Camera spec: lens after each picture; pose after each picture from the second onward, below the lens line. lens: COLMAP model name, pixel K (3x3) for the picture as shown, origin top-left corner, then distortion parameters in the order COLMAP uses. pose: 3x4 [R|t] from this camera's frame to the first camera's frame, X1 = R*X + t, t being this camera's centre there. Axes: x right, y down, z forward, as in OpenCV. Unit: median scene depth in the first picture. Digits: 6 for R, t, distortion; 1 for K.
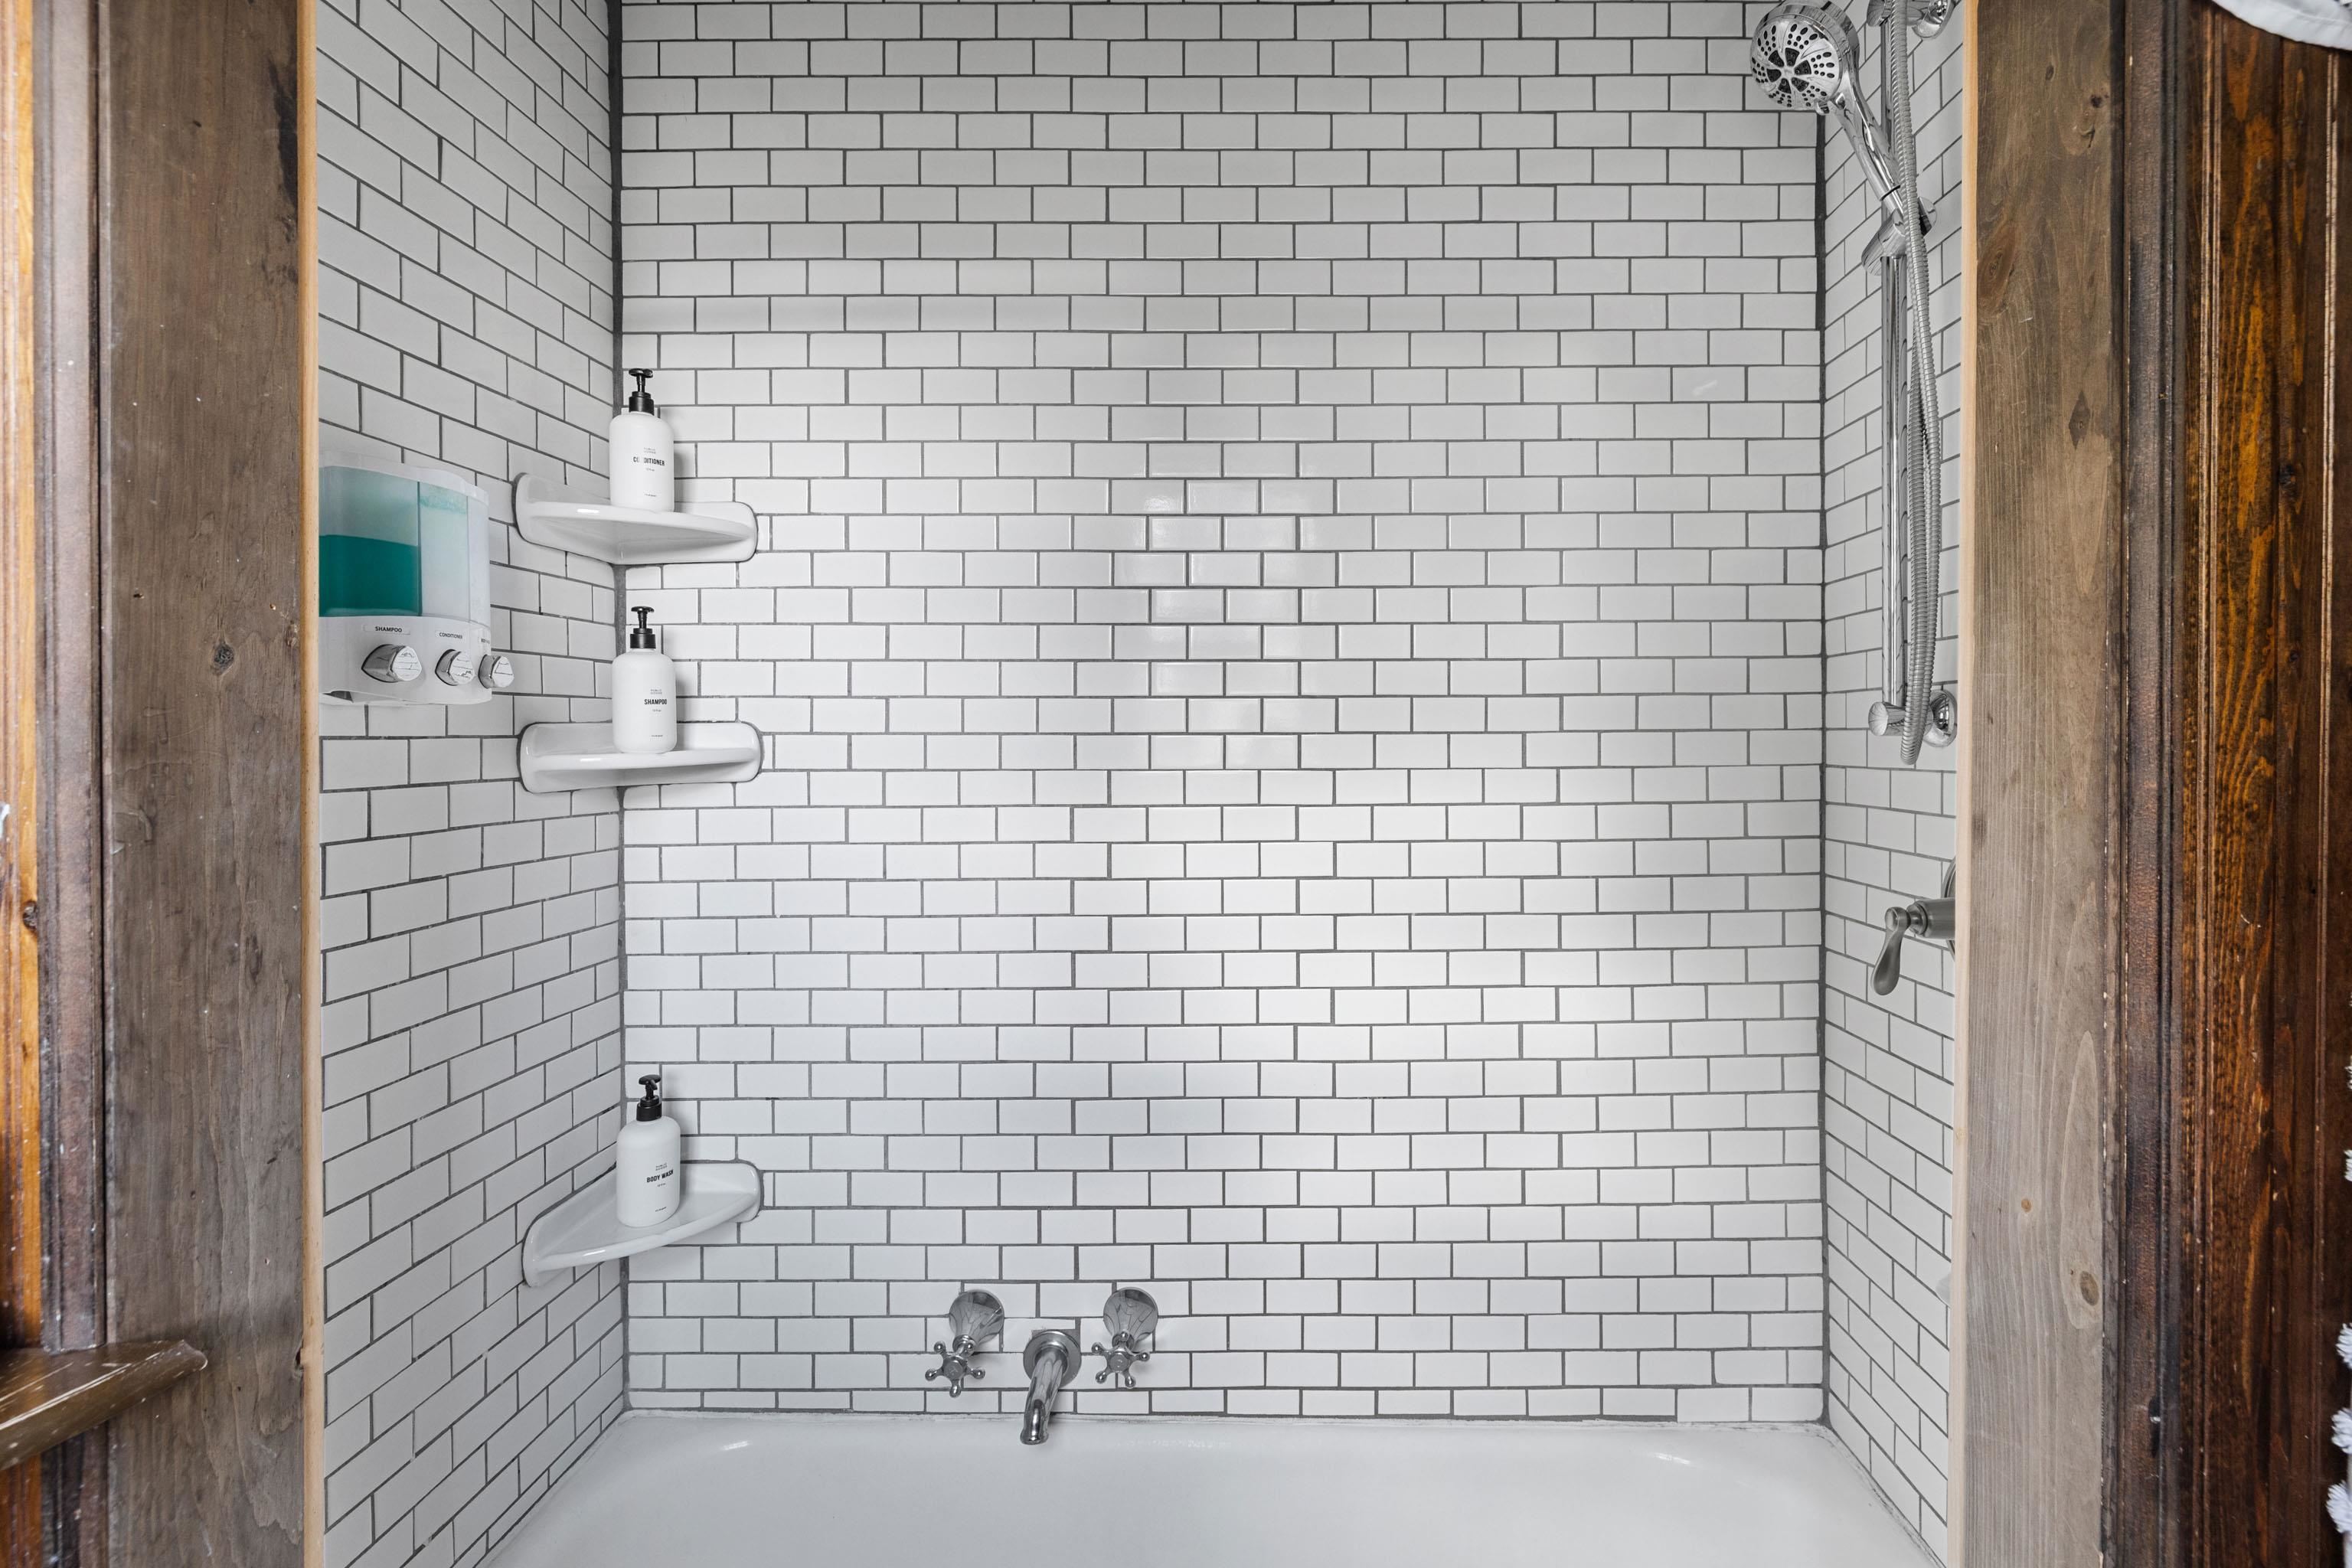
lens RADIAL K [[1064.6, 0, 1229.8], [0, 1064.6, 730.6], [0, 0, 1]] dist [-0.002019, 0.000424]
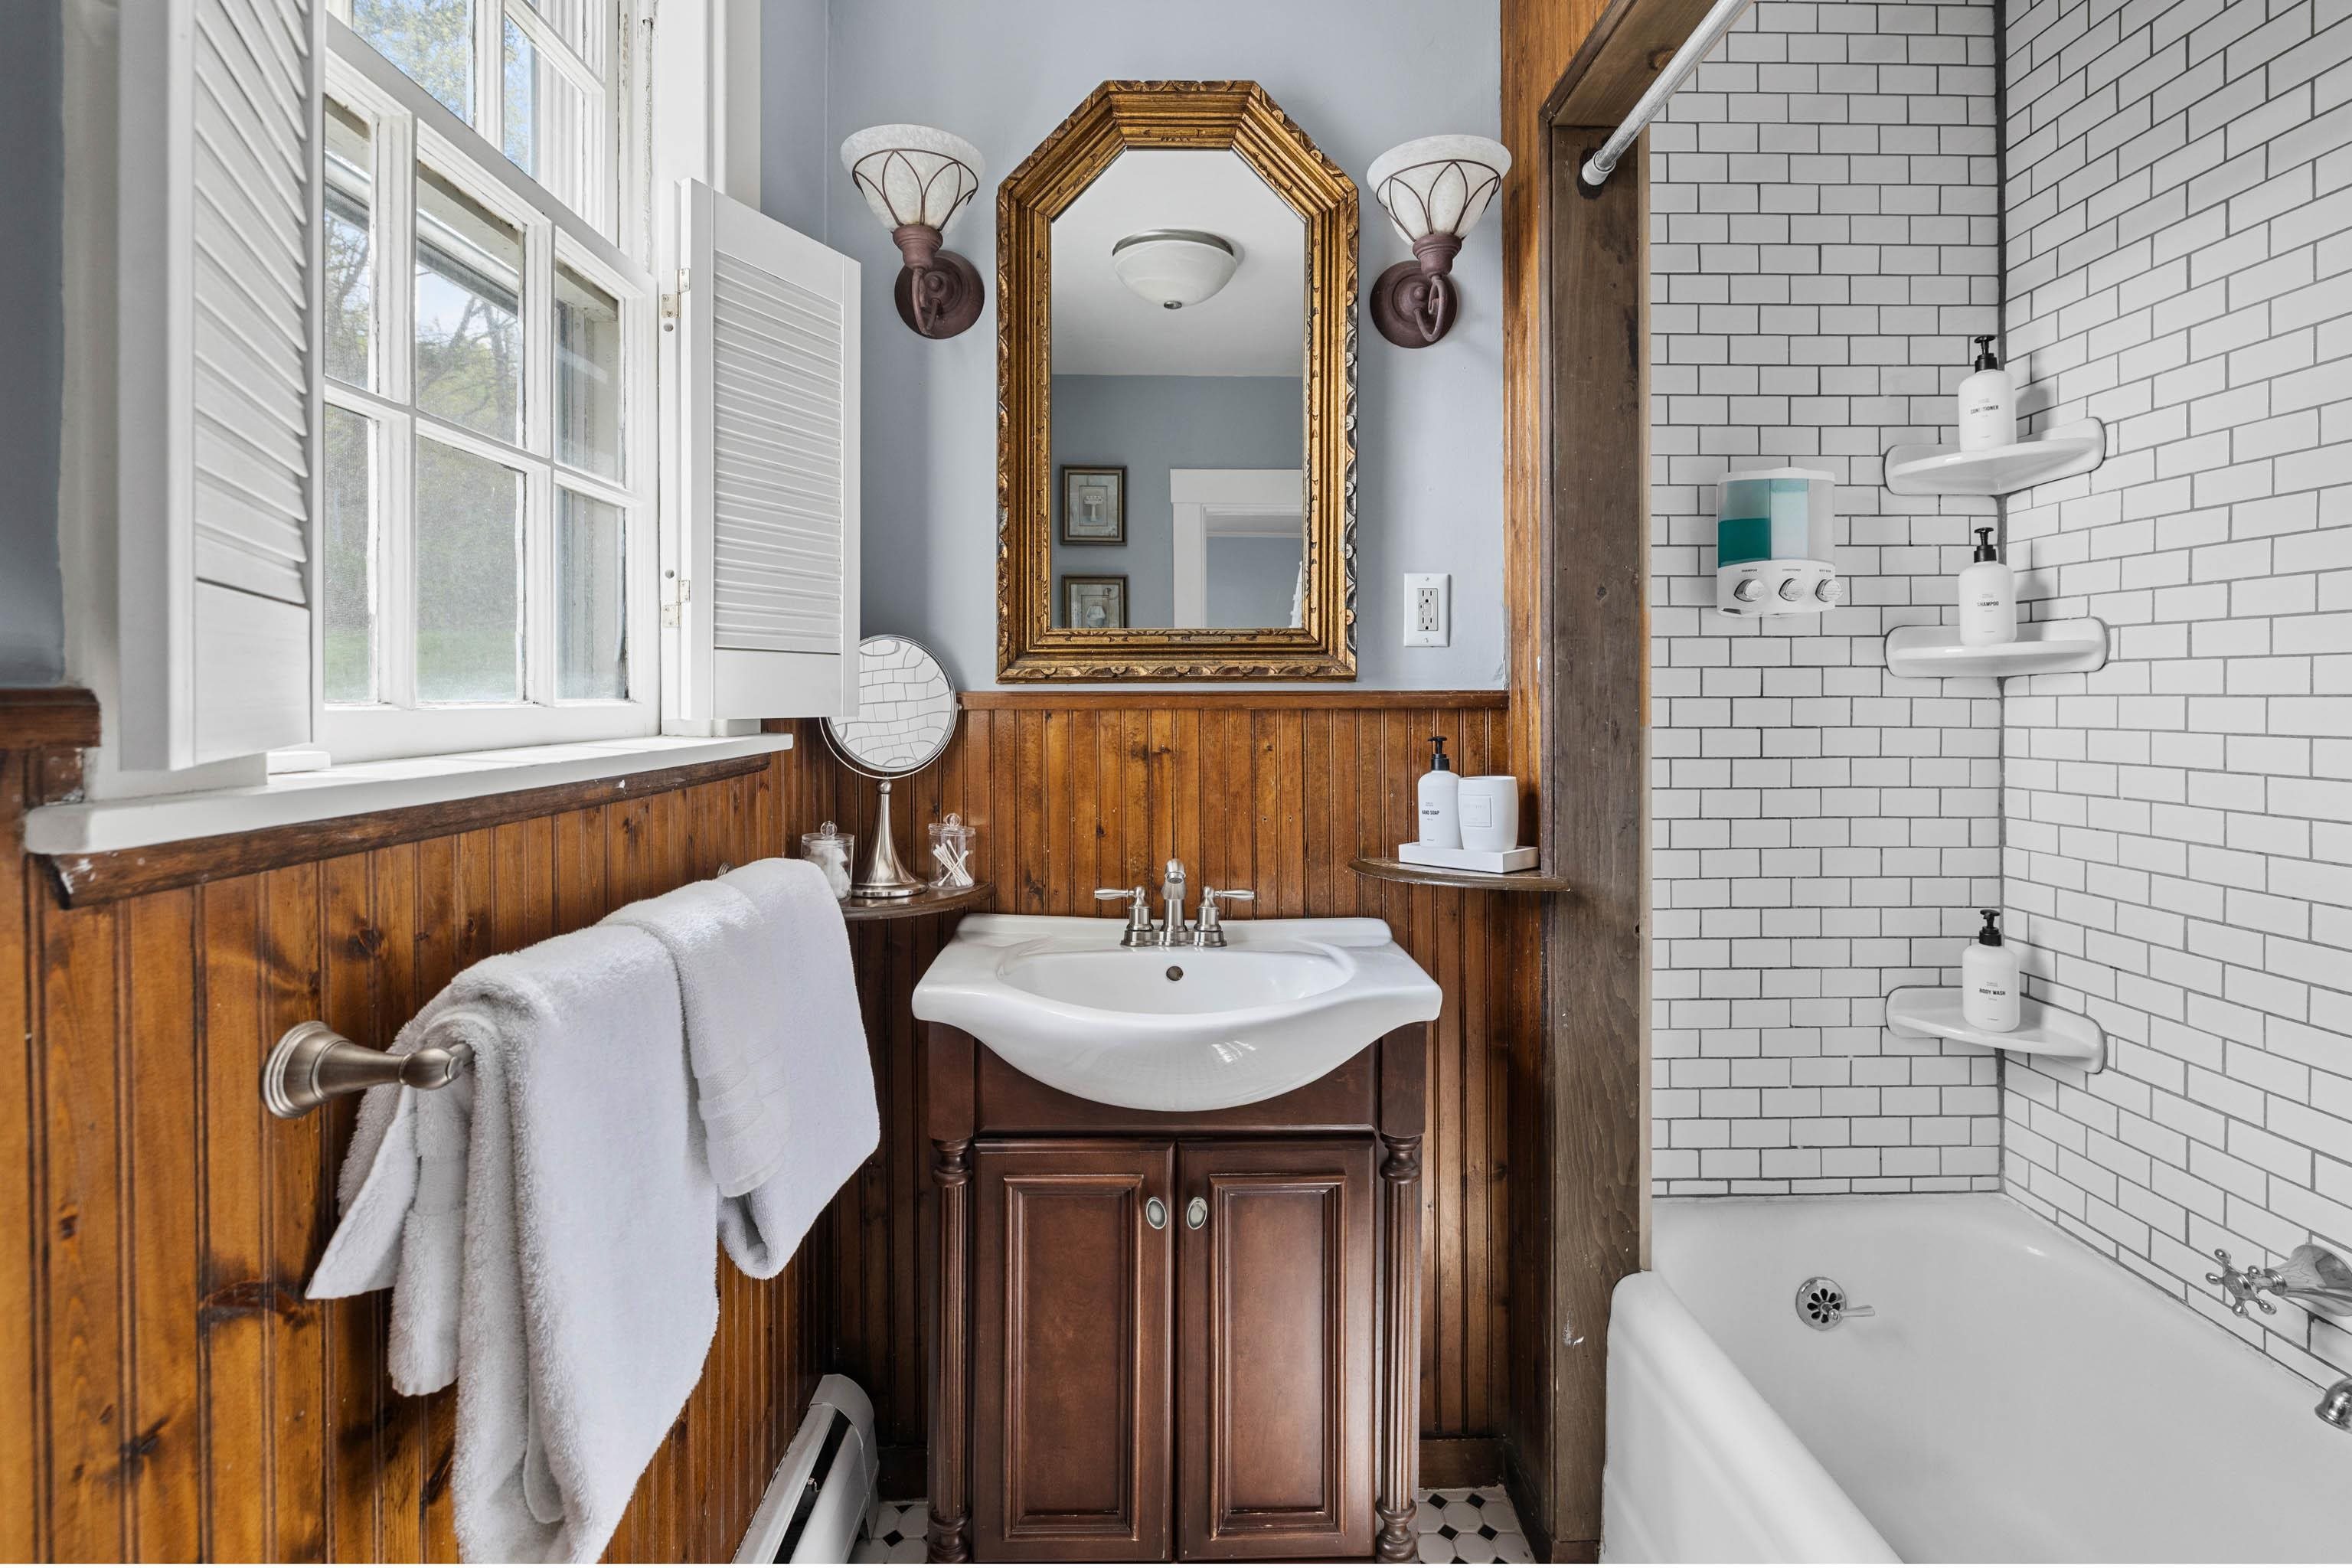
lens RADIAL K [[987.8, 0, 1155.7], [0, 987.8, 699.2], [0, 0, 1]] dist [-0.000562, 0.001212]
pose [[-0.005685, 0.016275, -0.999851, 0.606966], [-0.002476, 0.999864, 0.016289, 0.066523], [0.999981, 0.002568, -0.005644, 0.043423]]
